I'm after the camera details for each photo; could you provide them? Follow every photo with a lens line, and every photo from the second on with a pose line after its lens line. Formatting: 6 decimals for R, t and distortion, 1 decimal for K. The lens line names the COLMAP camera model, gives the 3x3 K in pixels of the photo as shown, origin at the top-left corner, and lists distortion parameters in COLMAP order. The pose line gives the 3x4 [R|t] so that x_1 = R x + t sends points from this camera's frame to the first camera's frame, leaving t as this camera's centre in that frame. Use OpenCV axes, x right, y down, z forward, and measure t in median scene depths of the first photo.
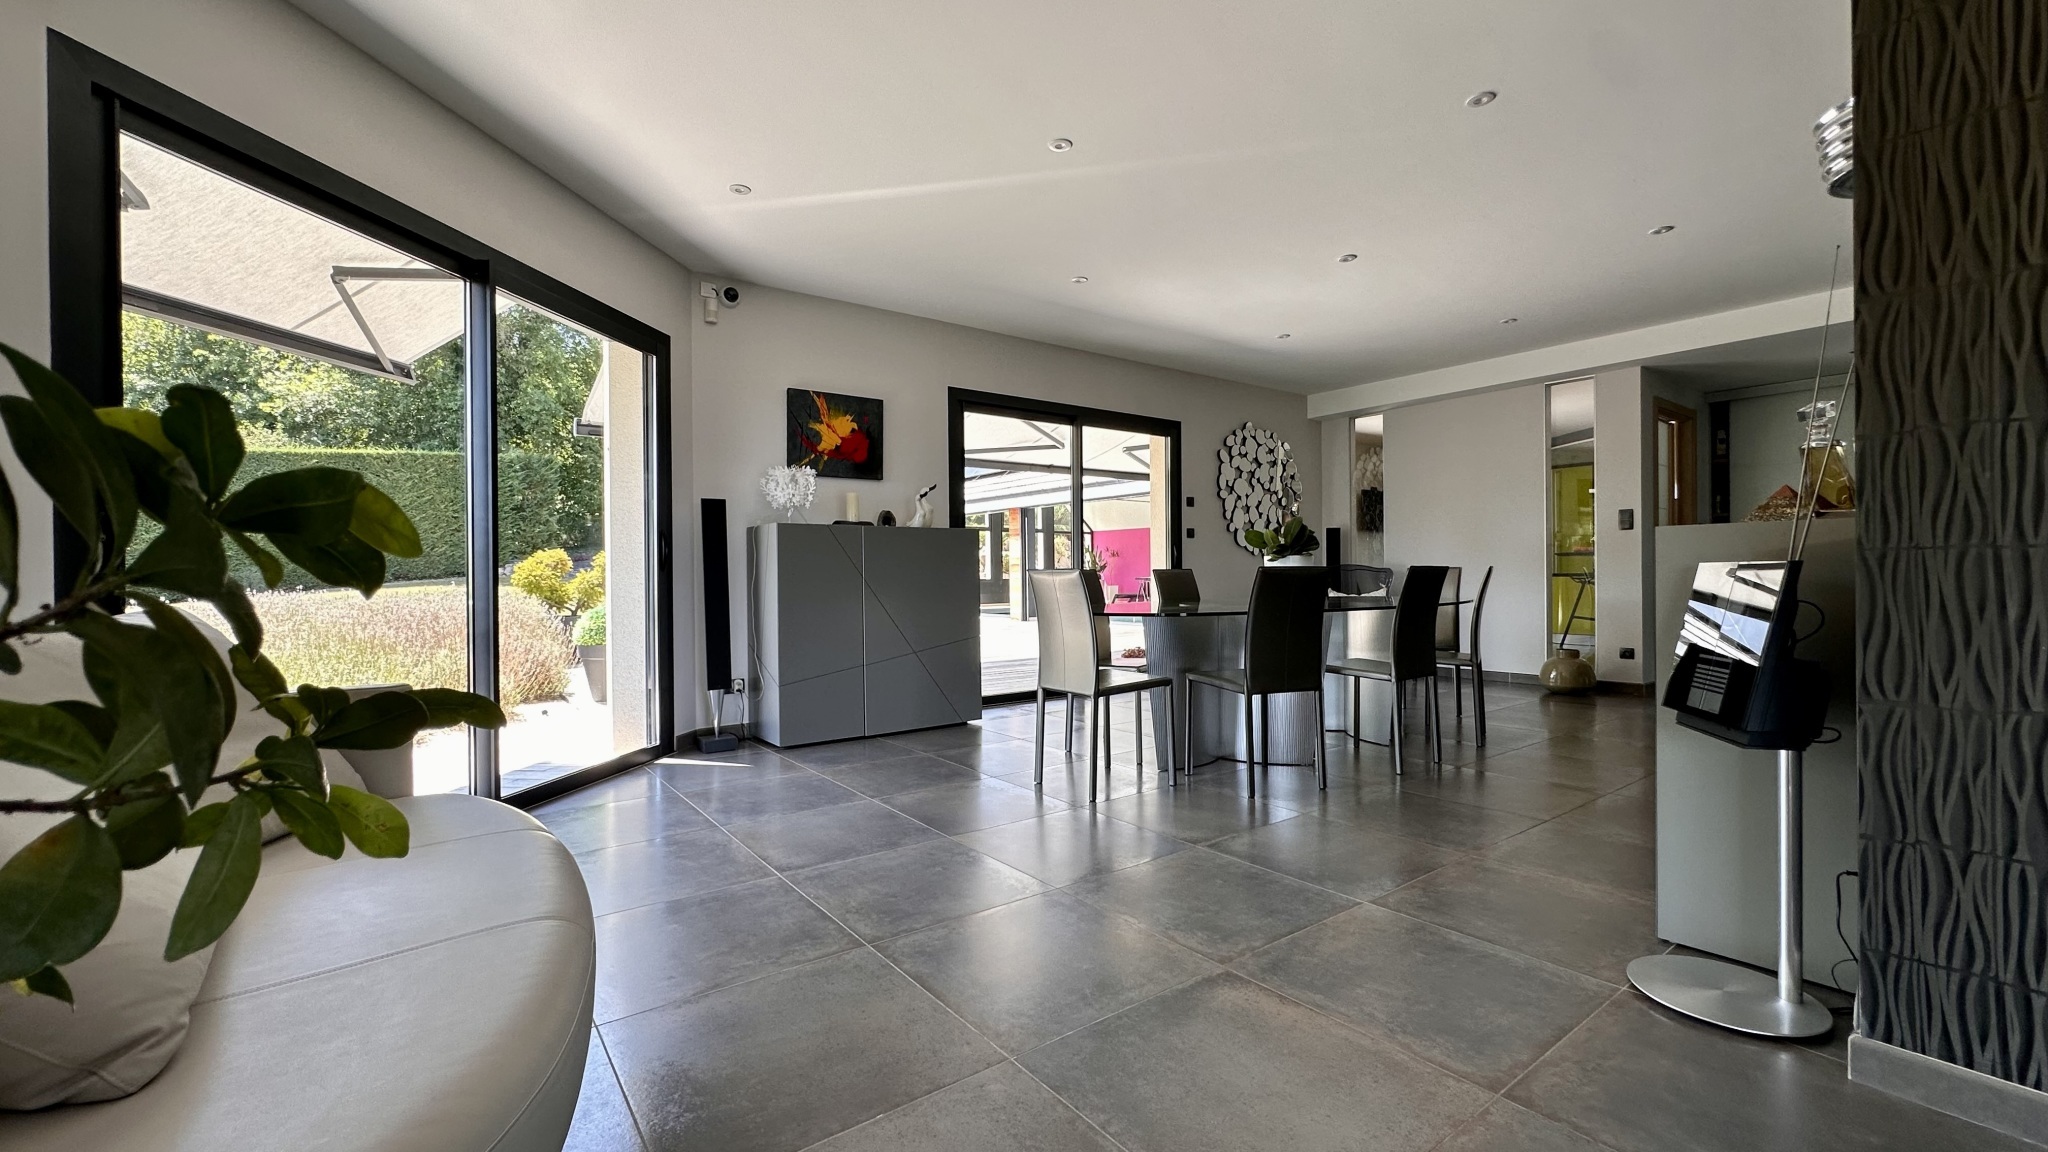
lens RADIAL K [[818.4, 0, 1024.0], [0, 818.4, 576.0], [0, 0, 1]] dist [-0.001591, 0.000038]
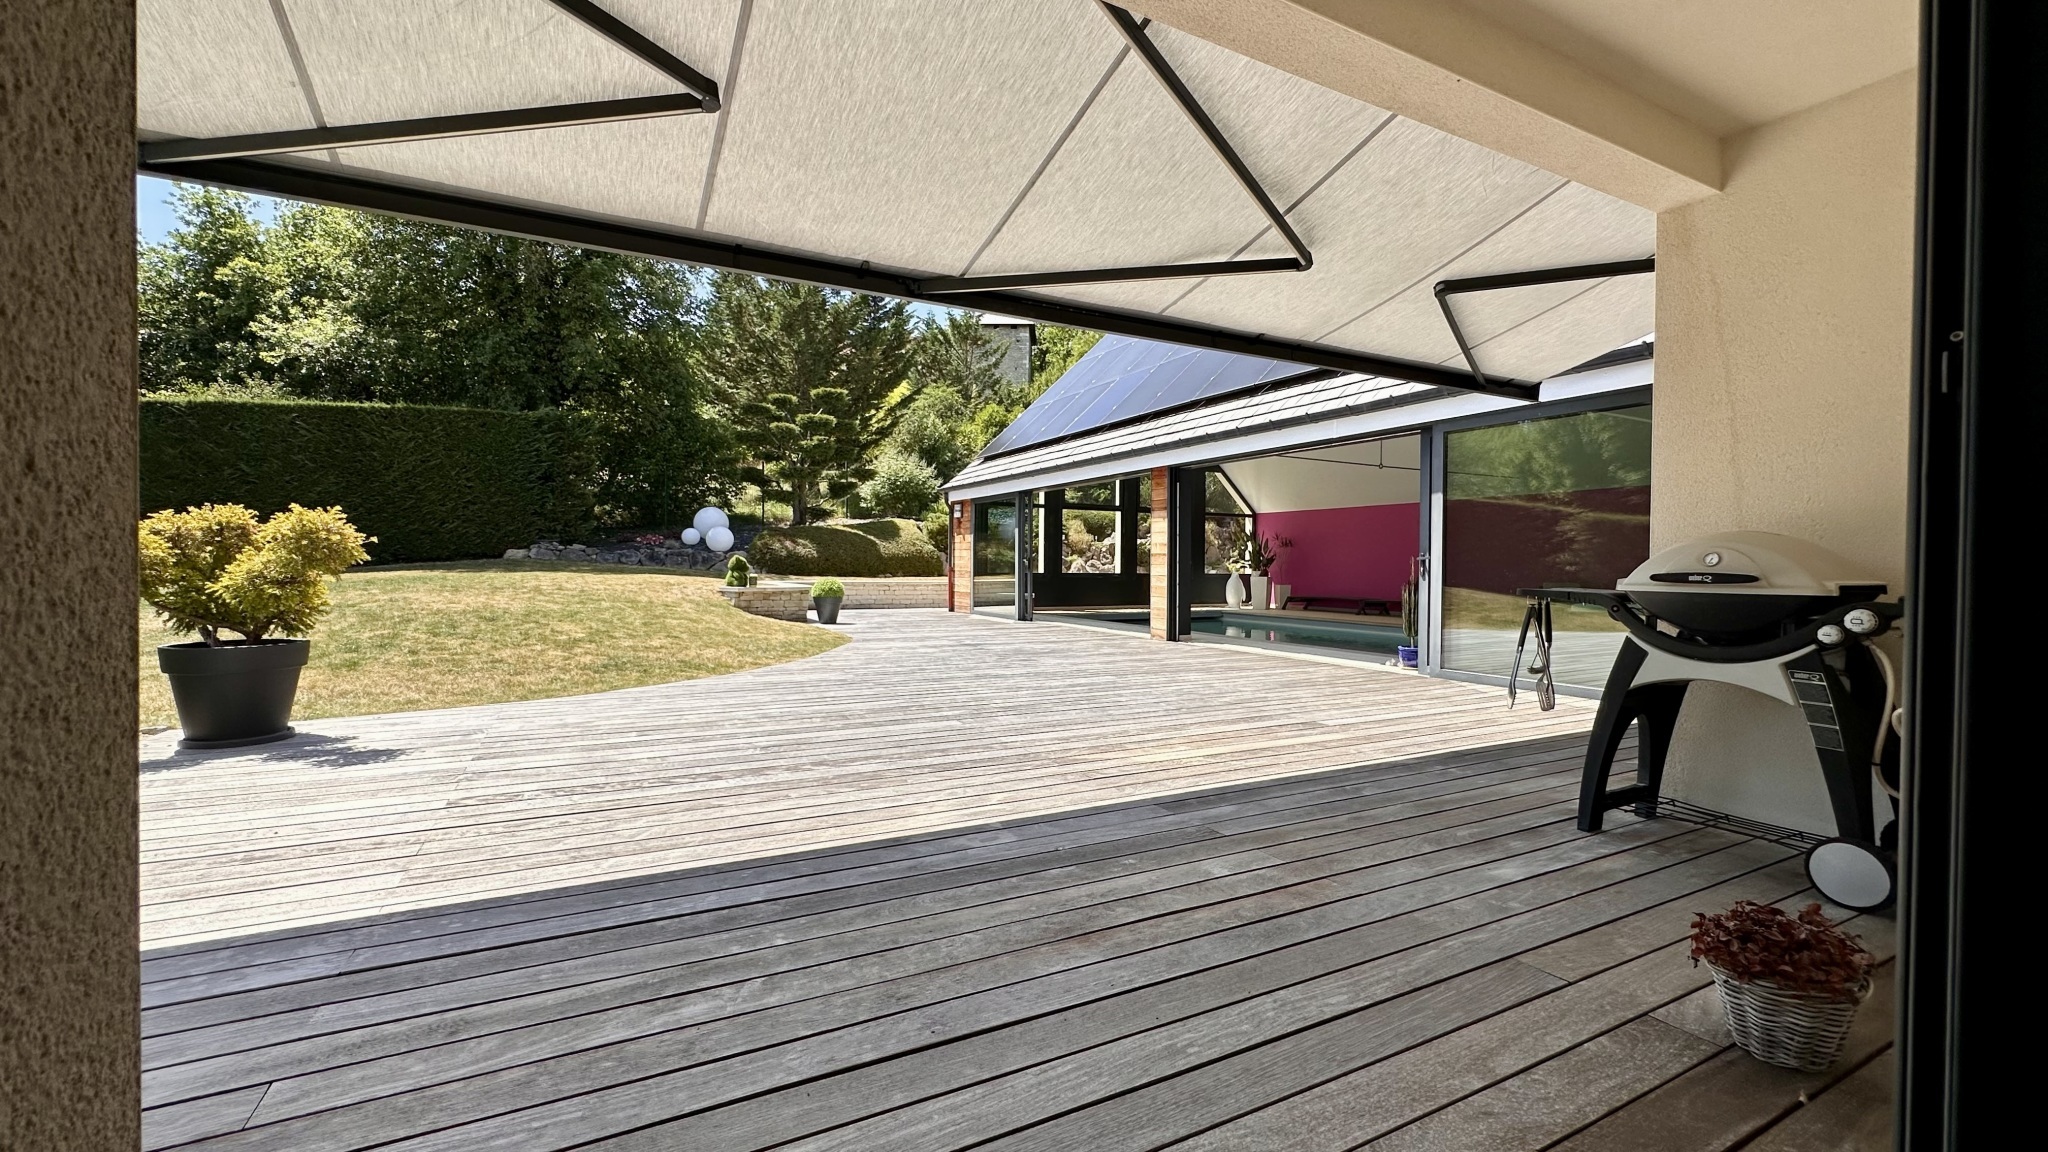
lens RADIAL K [[818.4, 0, 1024.0], [0, 818.4, 576.0], [0, 0, 1]] dist [-0.001591, 0.000038]
pose [[0.986946, 0.019004, -0.159925, -0.010985], [-0.017363, 0.999781, 0.011651, -0.001620], [0.160112, -0.008722, 0.987060, 0.286211]]
